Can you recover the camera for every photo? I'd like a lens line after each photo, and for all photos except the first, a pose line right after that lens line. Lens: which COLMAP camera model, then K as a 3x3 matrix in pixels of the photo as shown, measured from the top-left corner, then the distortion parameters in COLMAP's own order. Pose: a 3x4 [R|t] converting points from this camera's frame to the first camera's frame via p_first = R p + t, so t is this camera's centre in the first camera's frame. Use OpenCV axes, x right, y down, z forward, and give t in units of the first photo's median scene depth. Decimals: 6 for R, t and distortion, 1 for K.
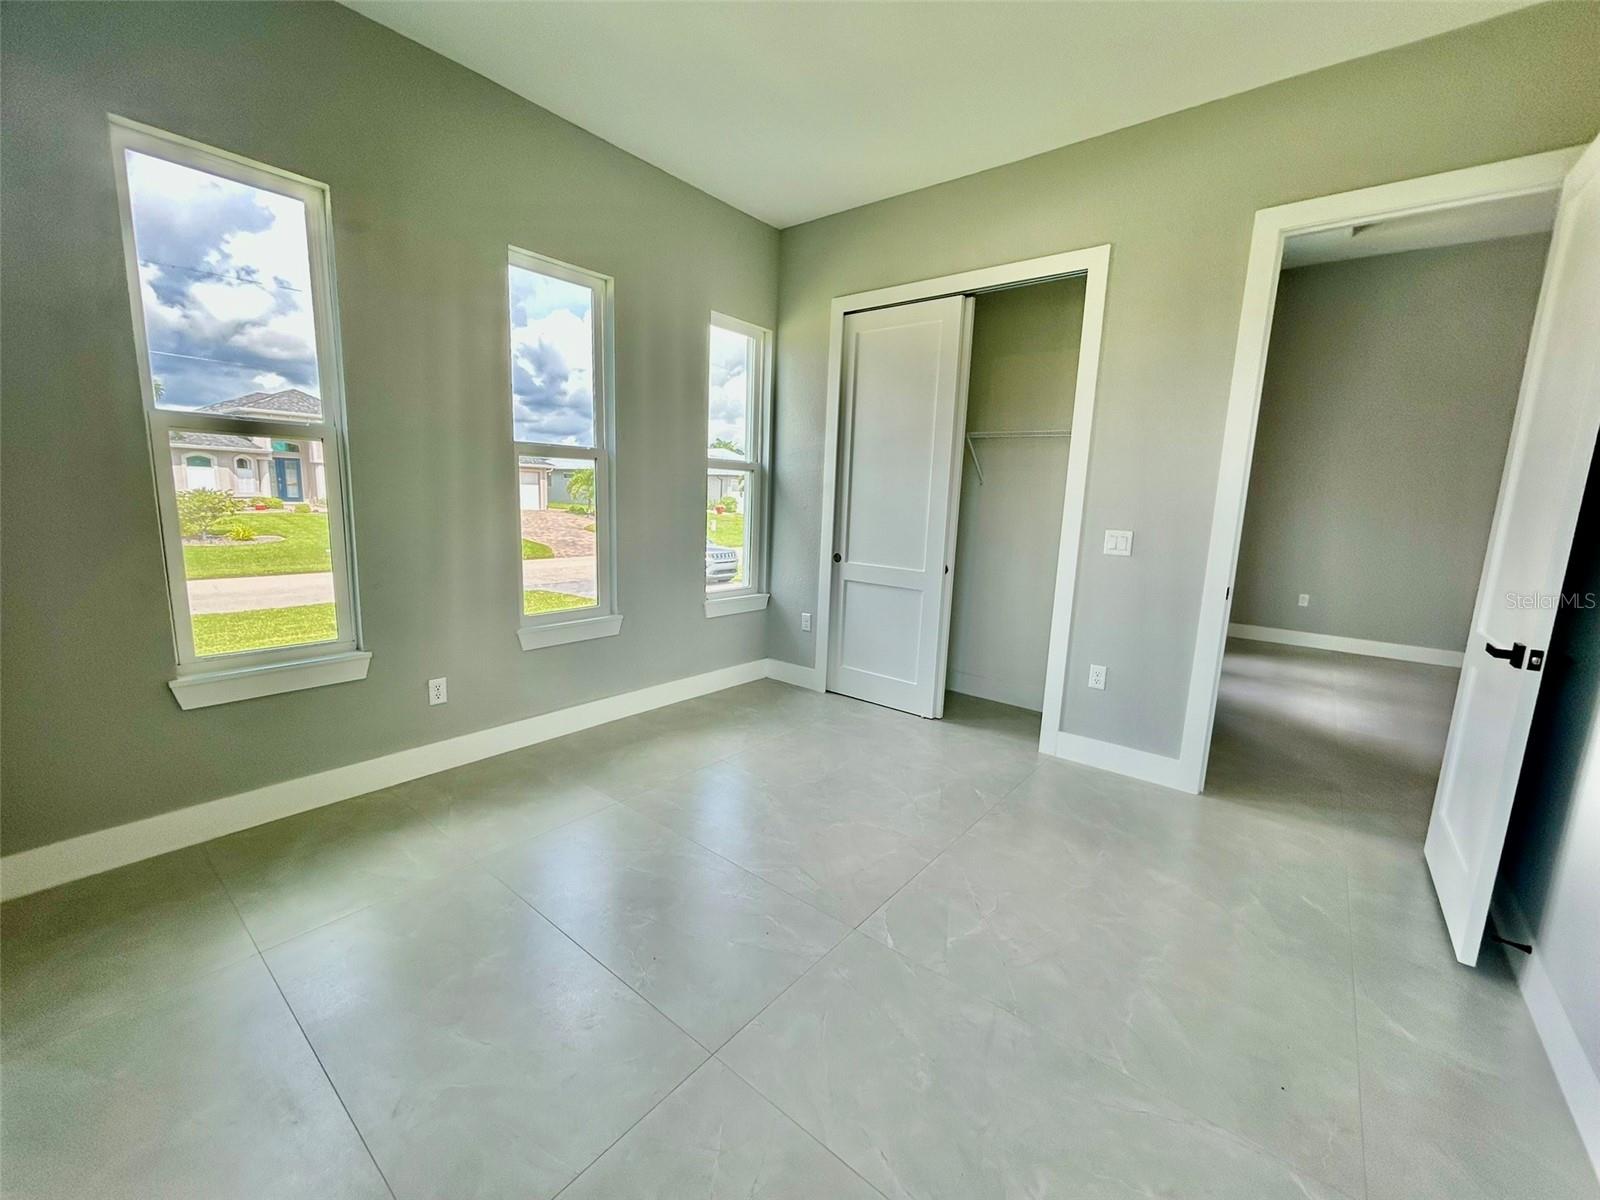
lens RADIAL K [[645.2, 0, 798.8], [0, 645.2, 597.7], [0, 0, 1]] dist [0.000620, 0.000195]
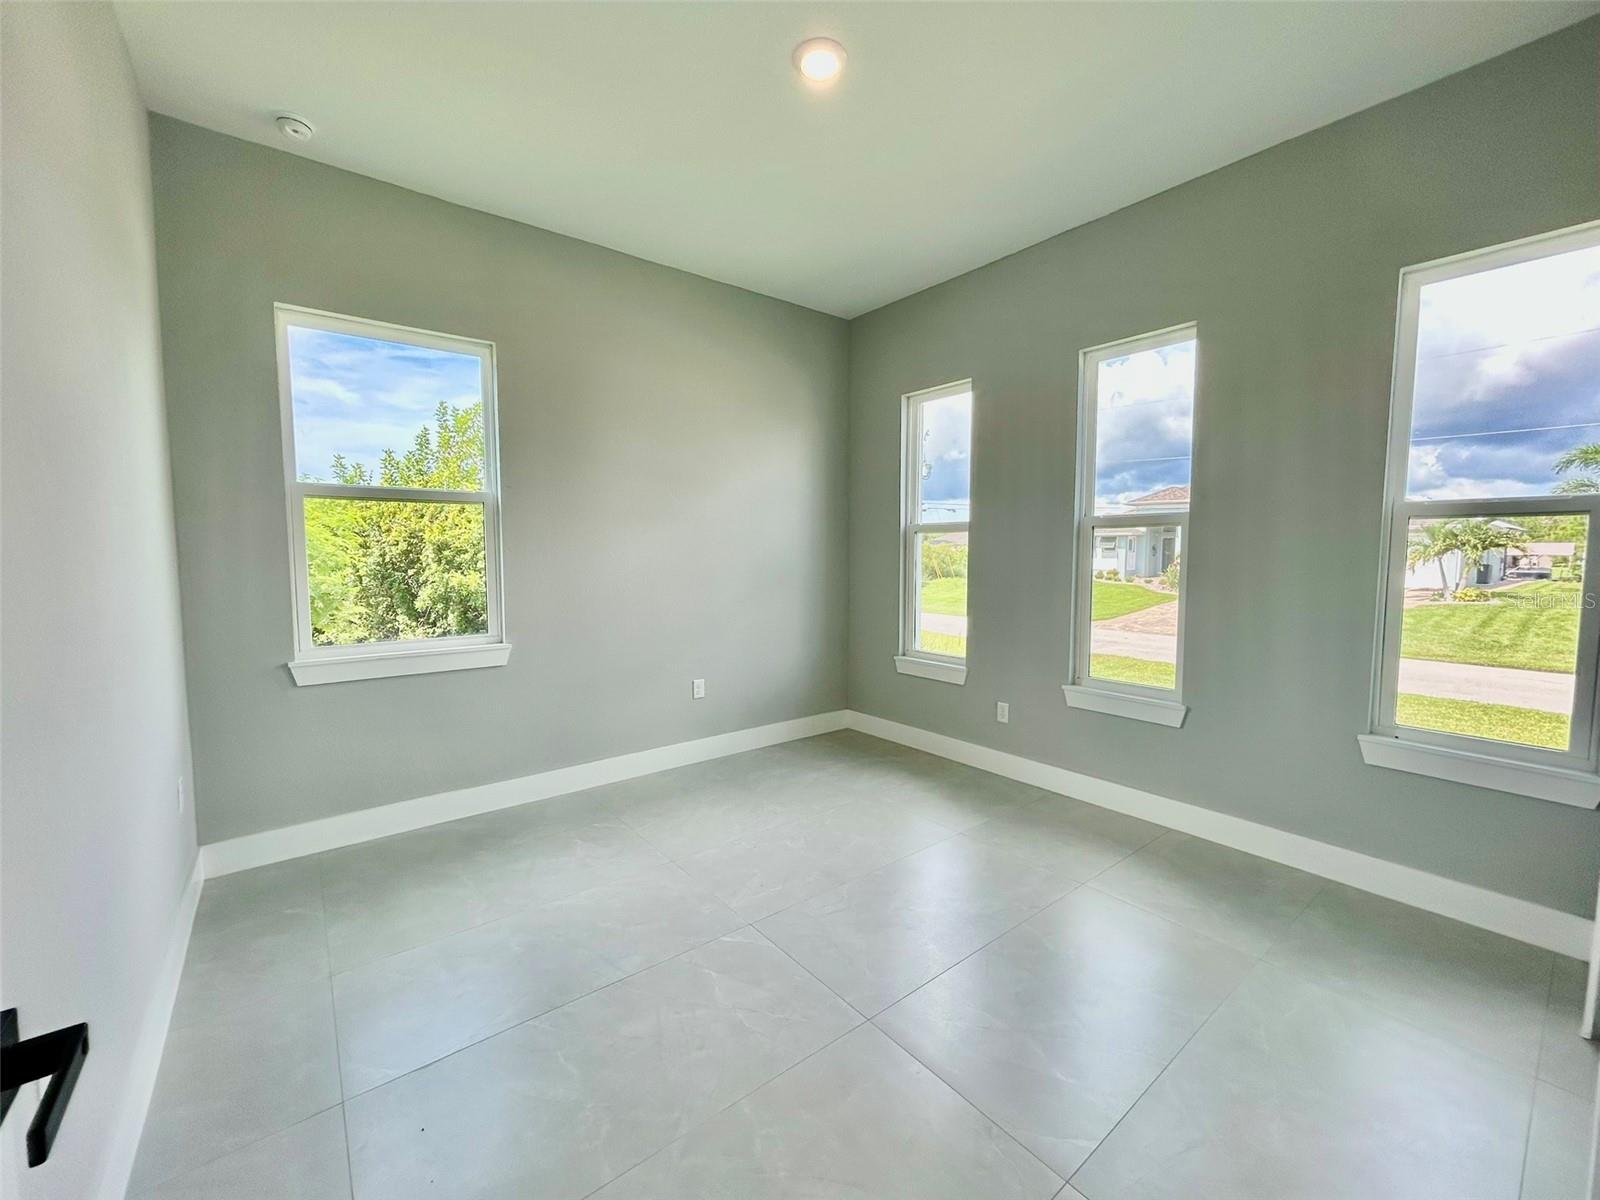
lens RADIAL K [[645.2, 0, 798.8], [0, 645.2, 597.7], [0, 0, 1]] dist [0.000620, 0.000195]
pose [[-0.216417, 0.035808, -0.975644, 0.697040], [-0.166287, 0.983373, 0.072977, -0.096271], [0.962036, 0.178030, -0.206865, 0.720822]]
